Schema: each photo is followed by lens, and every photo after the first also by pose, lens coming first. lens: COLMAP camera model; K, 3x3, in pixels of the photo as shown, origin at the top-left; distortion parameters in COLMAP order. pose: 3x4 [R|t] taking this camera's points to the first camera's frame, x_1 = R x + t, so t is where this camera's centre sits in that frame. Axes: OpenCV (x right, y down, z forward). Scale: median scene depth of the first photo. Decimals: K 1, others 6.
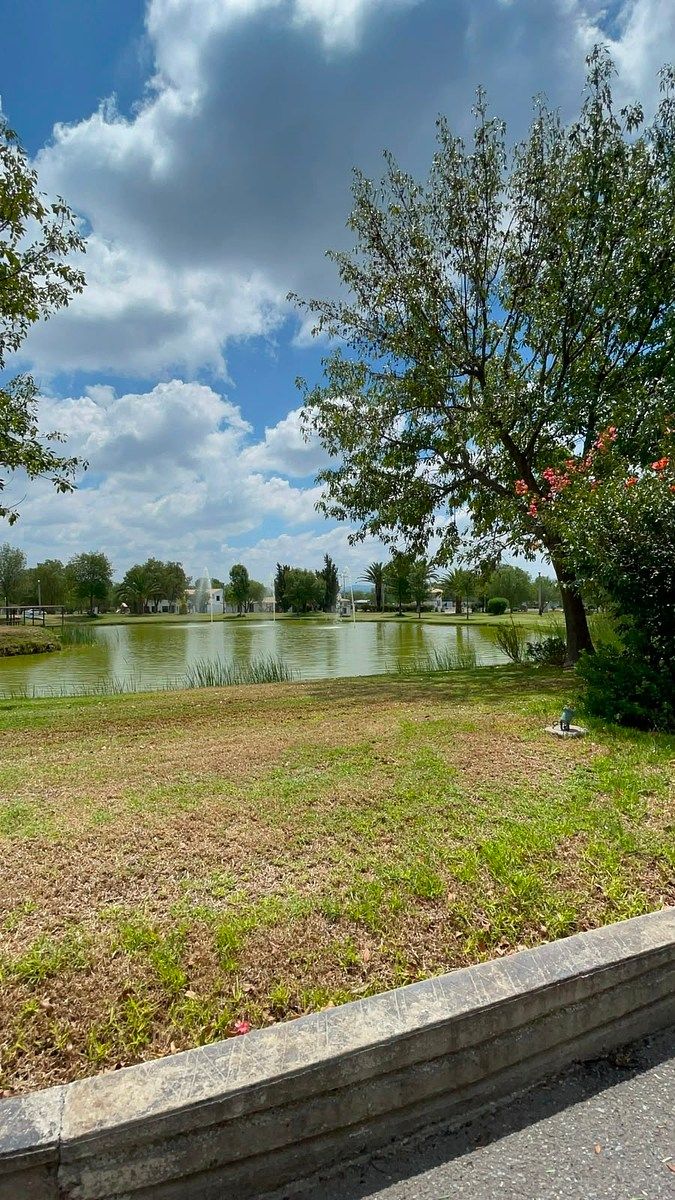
lens RADIAL K [[567.7, 0, 342.1], [0, 567.7, 603.7], [0, 0, 1]] dist [0.047959, -0.045500]
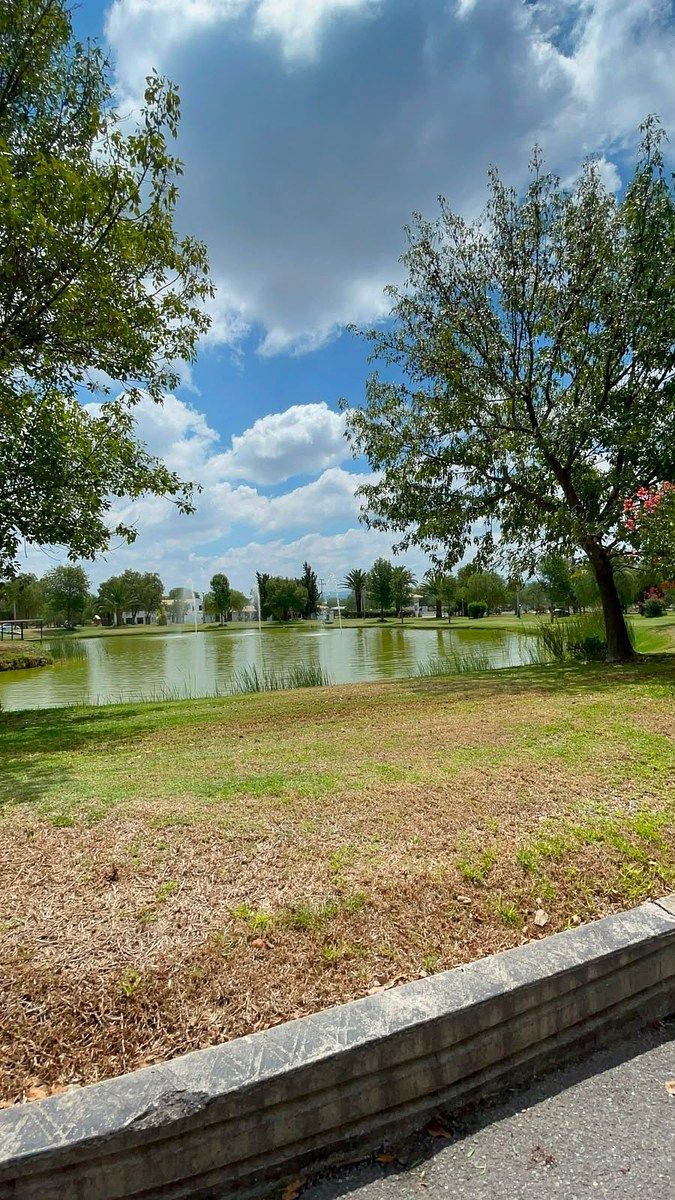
lens RADIAL K [[567.7, 0, 342.1], [0, 567.7, 603.7], [0, 0, 1]] dist [0.047959, -0.045500]
pose [[0.998436, -0.022147, 0.051342, -0.015856], [0.022766, 0.999675, -0.011498, -0.000102], [-0.051070, 0.012649, 0.998615, -0.006685]]
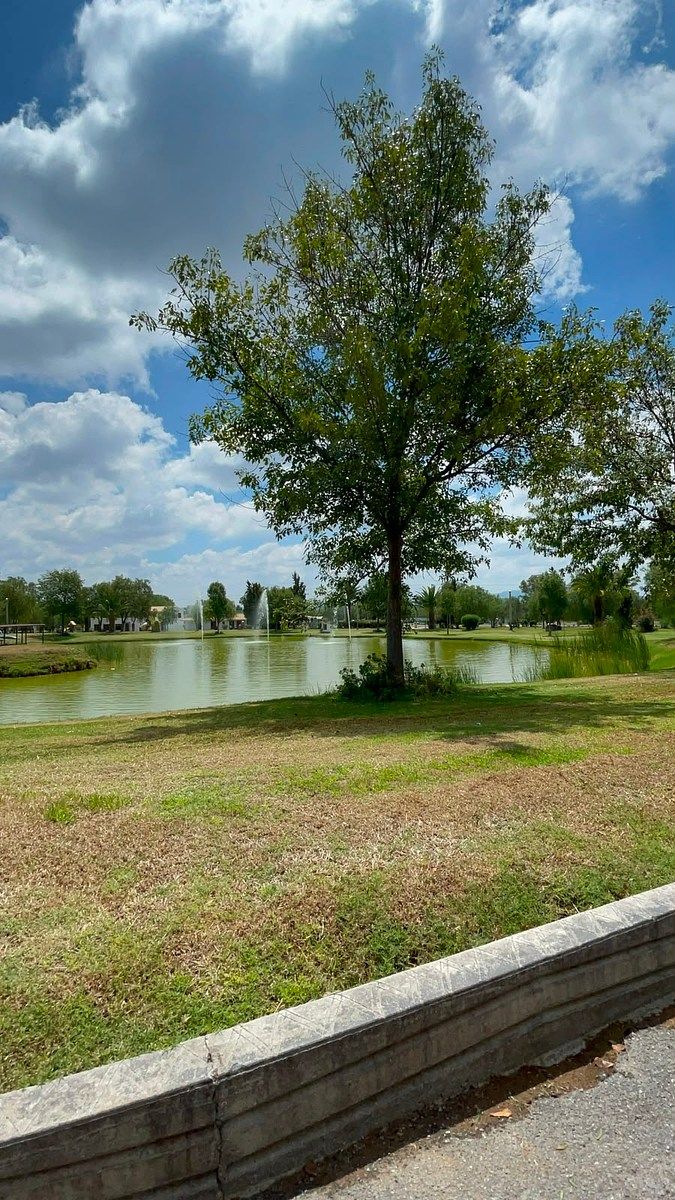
lens RADIAL K [[571.0, 0, 339.7], [0, 571.0, 601.0], [0, 0, 1]] dist [0.046576, -0.046235]
pose [[0.992219, -0.000641, 0.124502, -0.074849], [0.004847, 0.999428, -0.033481, -0.000338], [-0.124410, 0.033824, 0.991654, -0.031981]]
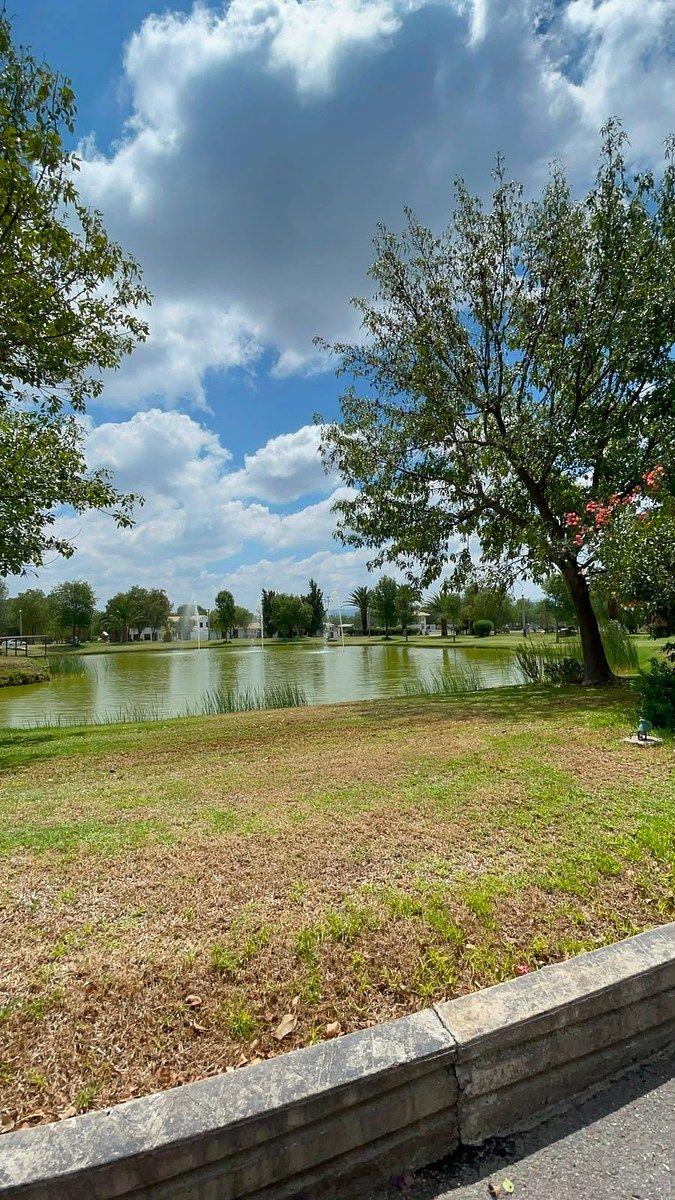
lens RADIAL K [[567.7, 0, 342.1], [0, 567.7, 603.7], [0, 0, 1]] dist [0.047959, -0.045500]
pose [[0.999325, -0.014505, 0.033762, -0.007837], [0.015955, 0.998944, -0.043081, -0.000098], [-0.033101, 0.043591, 0.998501, -0.003511]]
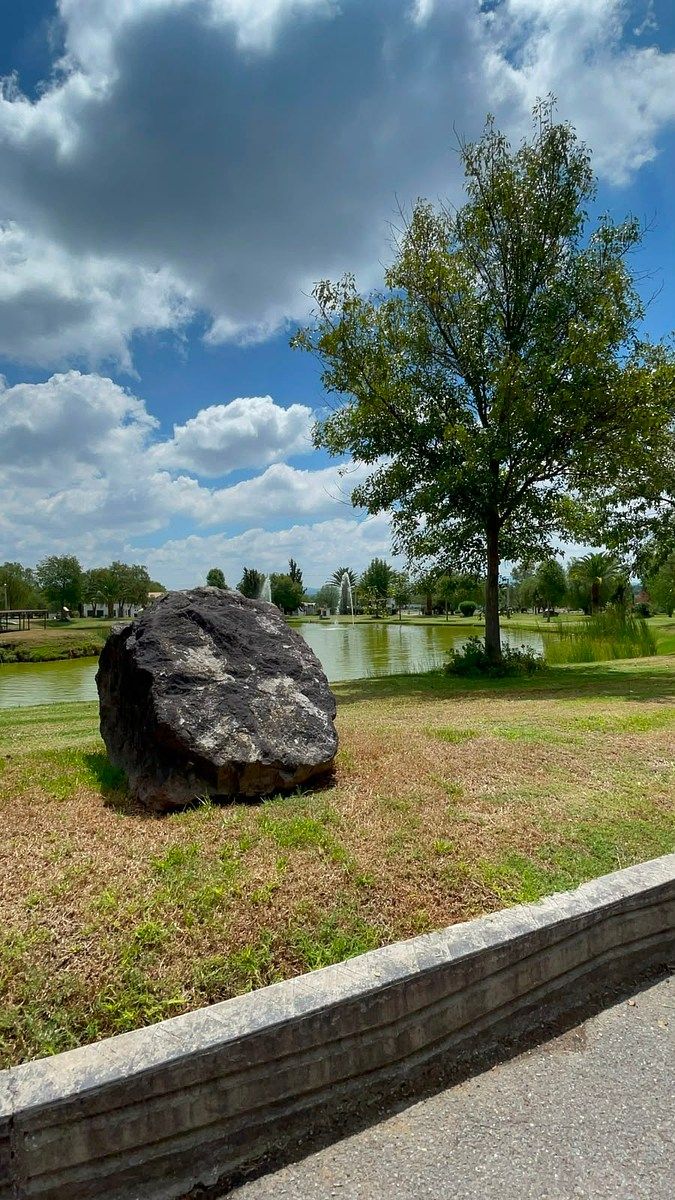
lens RADIAL K [[573.6, 0, 337.5], [0, 573.6, 600.0], [0, 0, 1]] dist [0.042881, -0.044255]
pose [[0.989427, -0.001409, 0.145022, -0.095144], [0.003130, 0.999927, -0.011637, -0.000128], [-0.144995, 0.011967, 0.989360, -0.039871]]
